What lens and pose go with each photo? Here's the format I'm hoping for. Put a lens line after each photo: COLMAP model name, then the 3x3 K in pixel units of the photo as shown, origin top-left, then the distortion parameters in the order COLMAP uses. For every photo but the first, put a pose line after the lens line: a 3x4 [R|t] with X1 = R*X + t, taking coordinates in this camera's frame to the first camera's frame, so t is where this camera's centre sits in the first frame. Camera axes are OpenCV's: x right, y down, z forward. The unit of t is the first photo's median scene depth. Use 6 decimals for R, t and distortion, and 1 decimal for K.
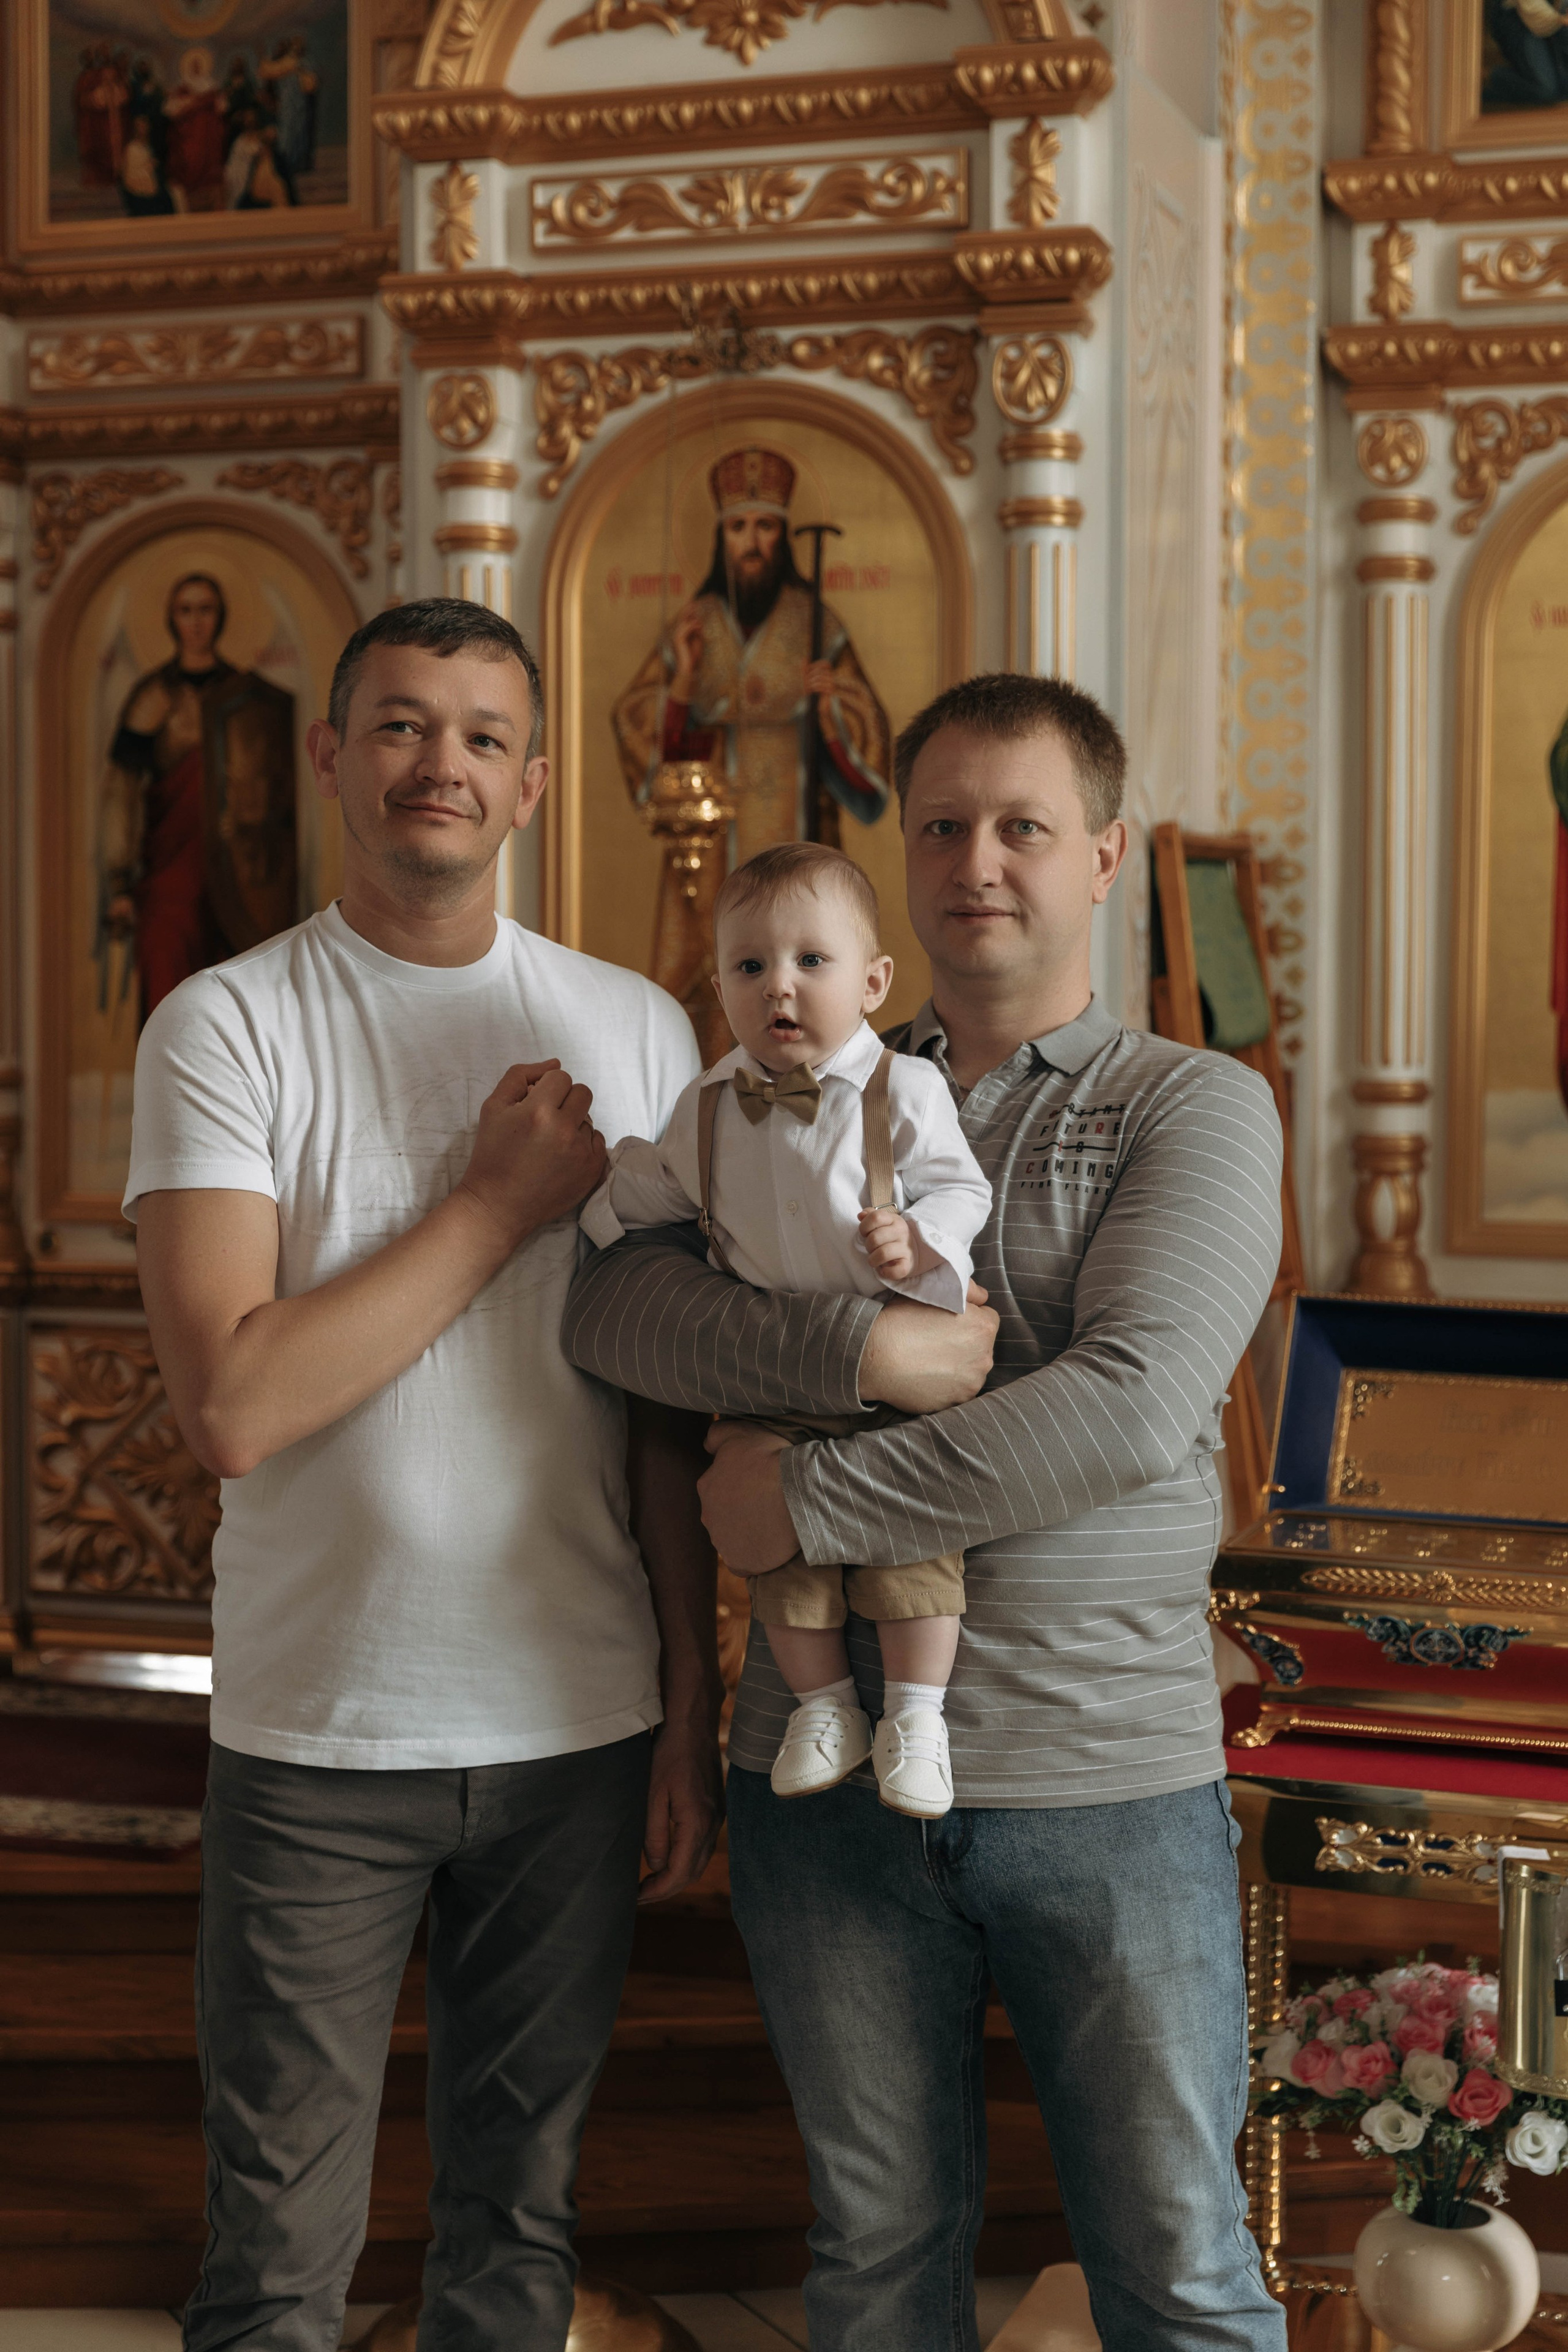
lens RADIAL K [[3508.9, 0, 799.2], [0, 3508.9, 1180.2], [0, 0, 1]] dist [-0.006641, -0.004782]
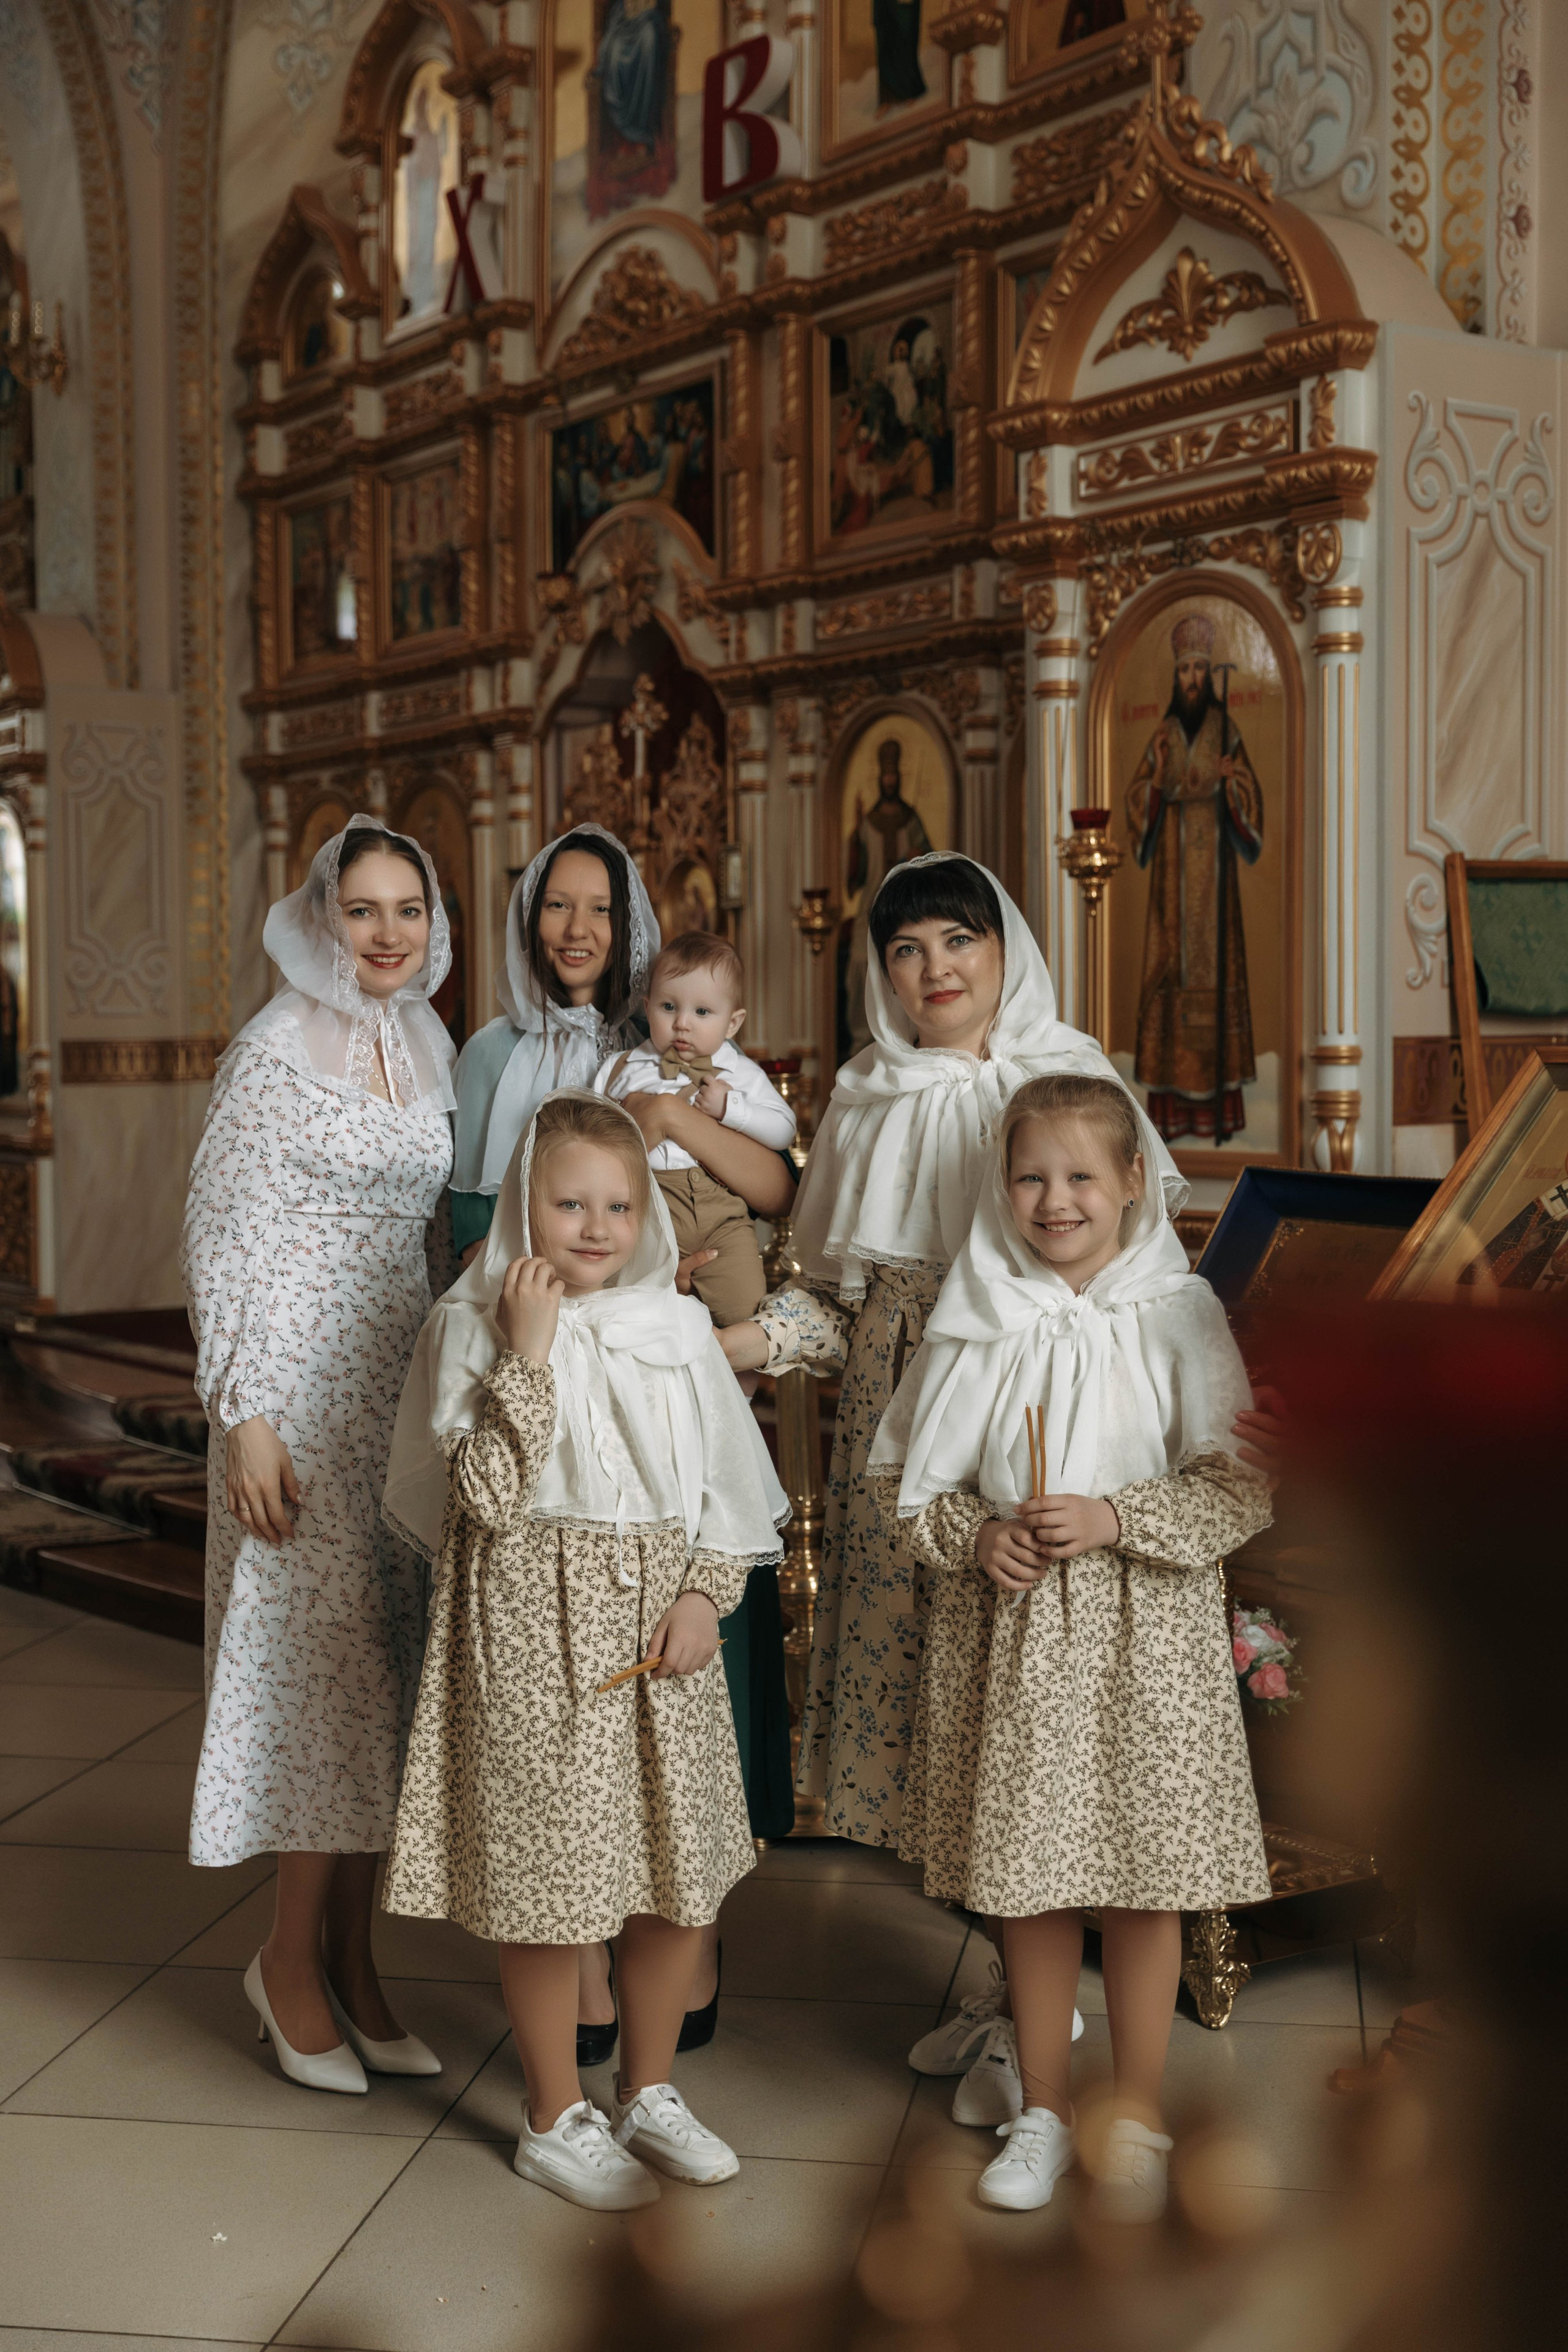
lens RADIAL K [[2908.9, 0, 784.0], [0, 2908.9, 1176.0], [0, 0, 1]] dist [0.010580, 0.016099]
pose [[0.795600, 0.022065, -0.605420, 0.607568], [-0.026996, 0.999635, 0.000957, 0.034023], [0.605220, 0.015582, 0.795905, -0.091415]]
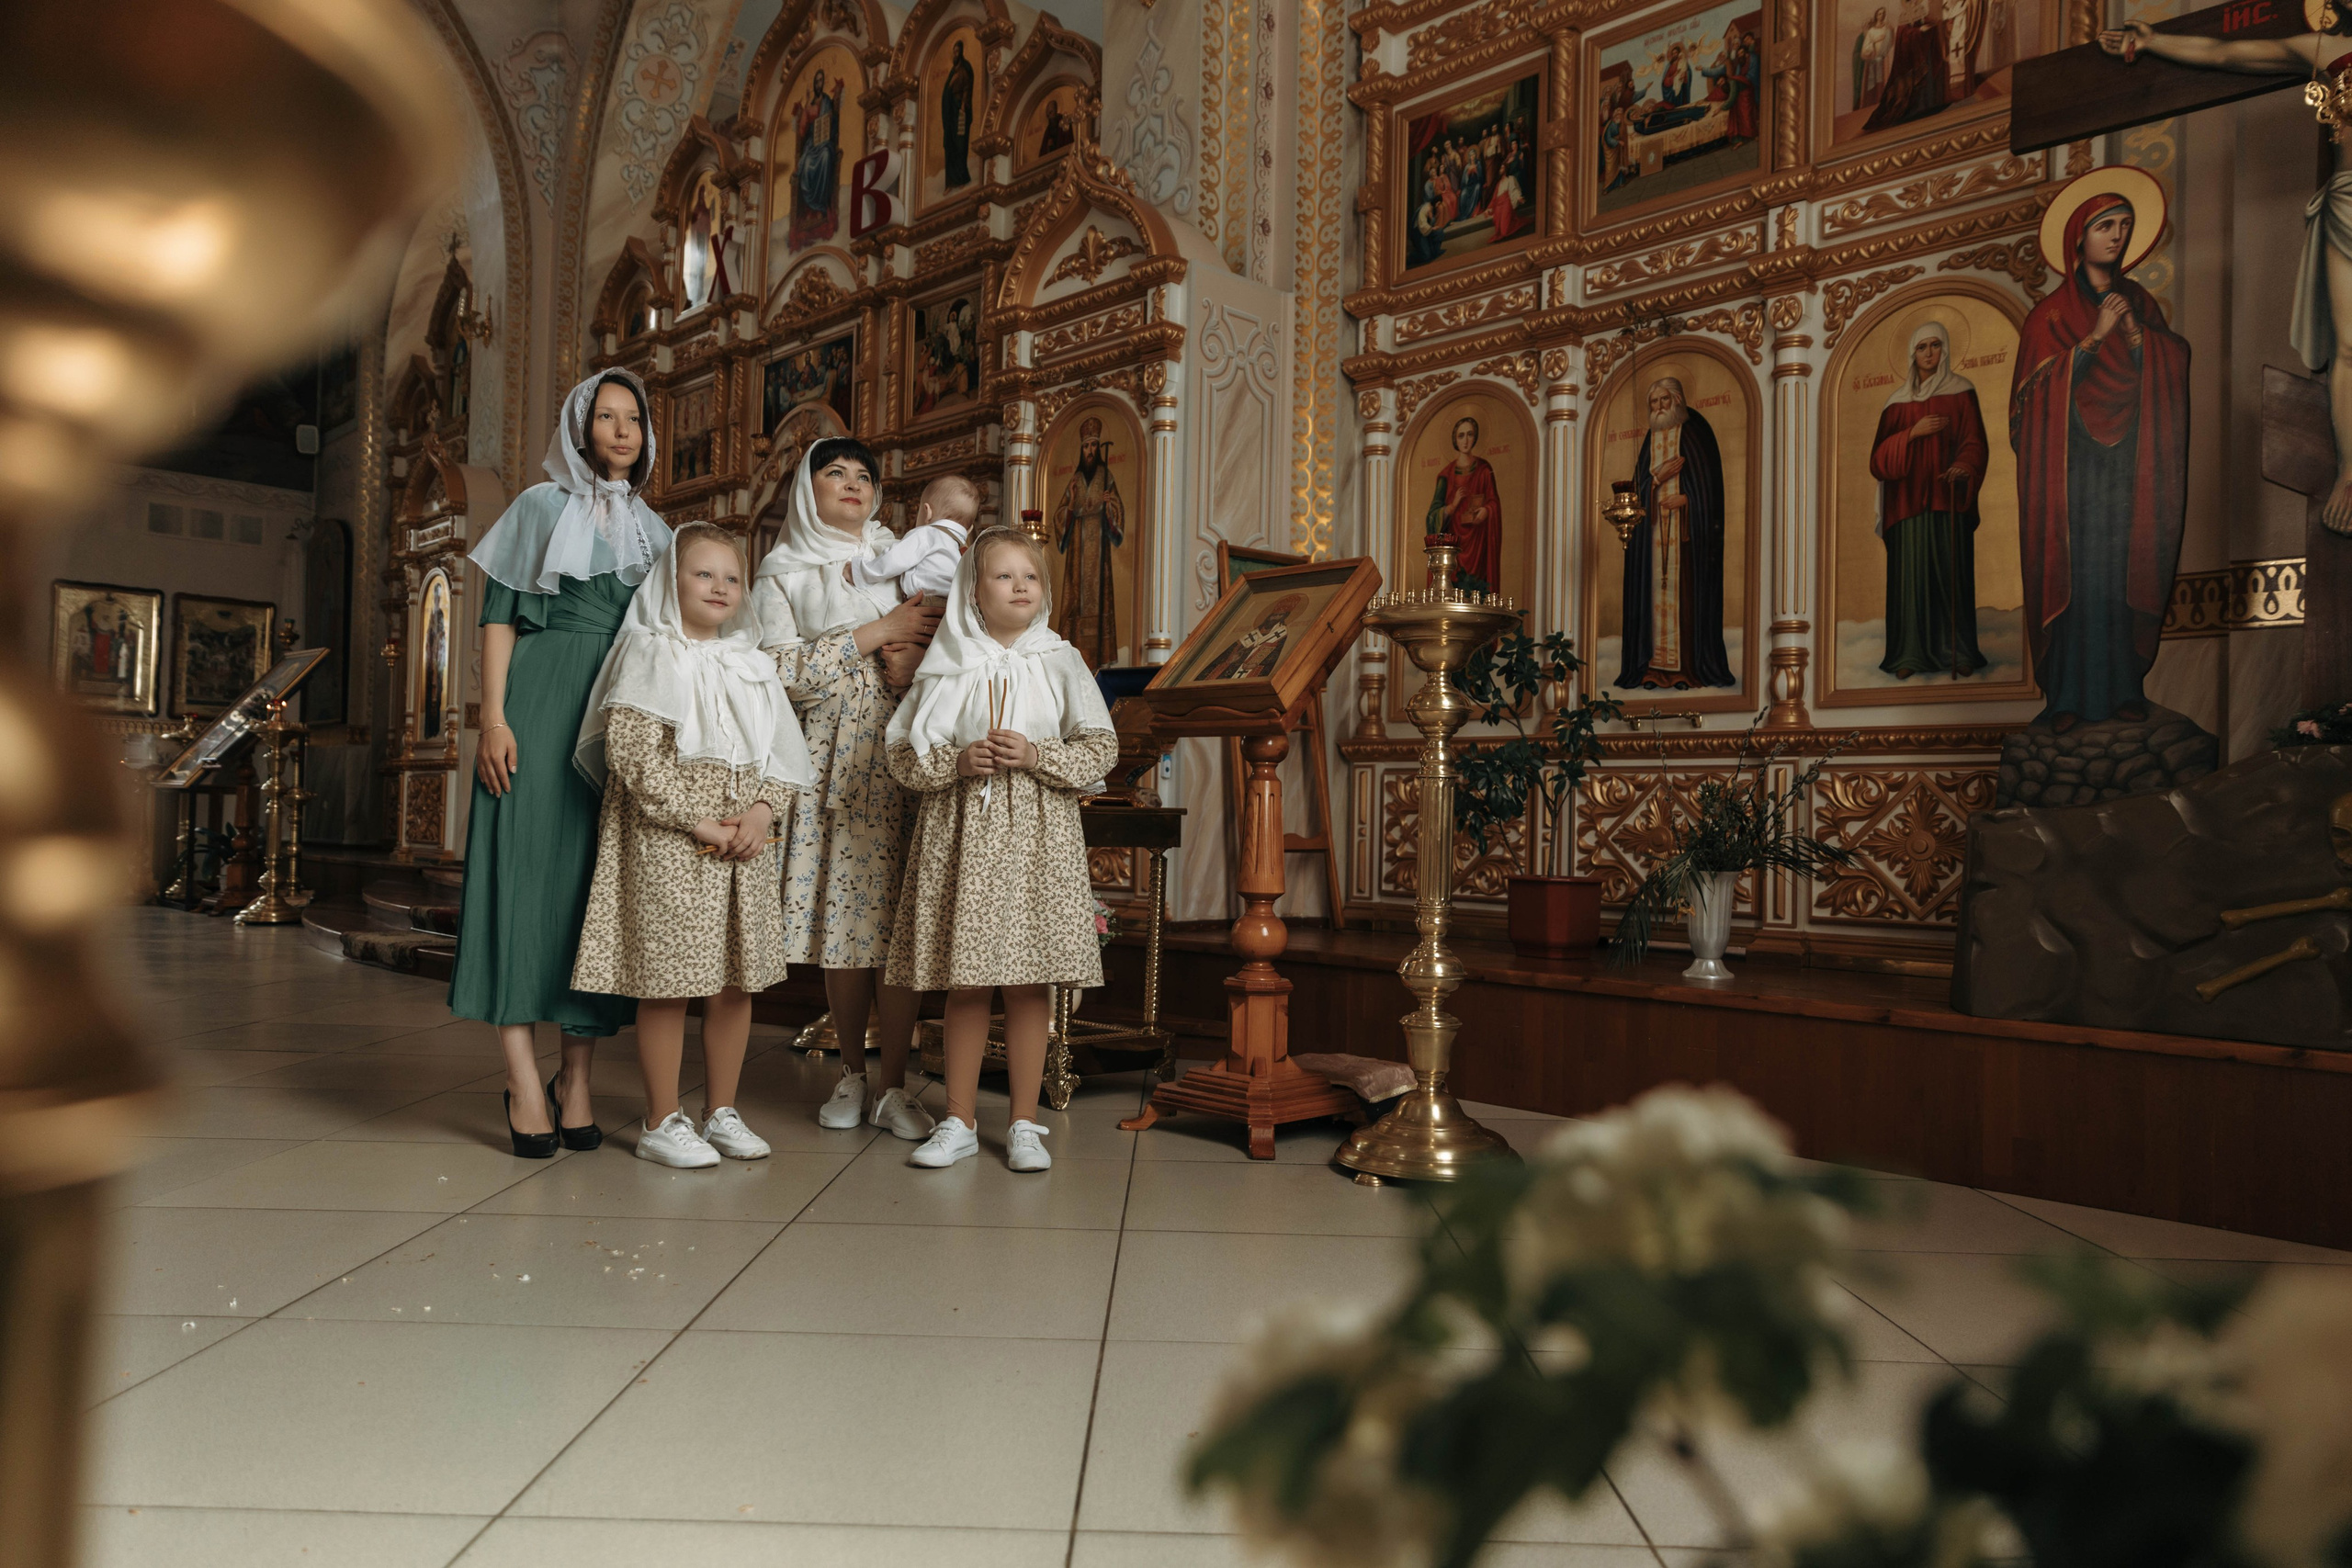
lens RADIAL K [[1563.6, 0, 1176.0], [0, 1563.6, 784.0], [0, 0, 1]] dist [0.015807, -0.000908]
pose [[0.882777, 0.006510, -0.469747, 0.638341], [-0.049582, 0.995611, -0.079380, 0.179117], [0.467168, 0.093366, 0.879225, -0.041215]]
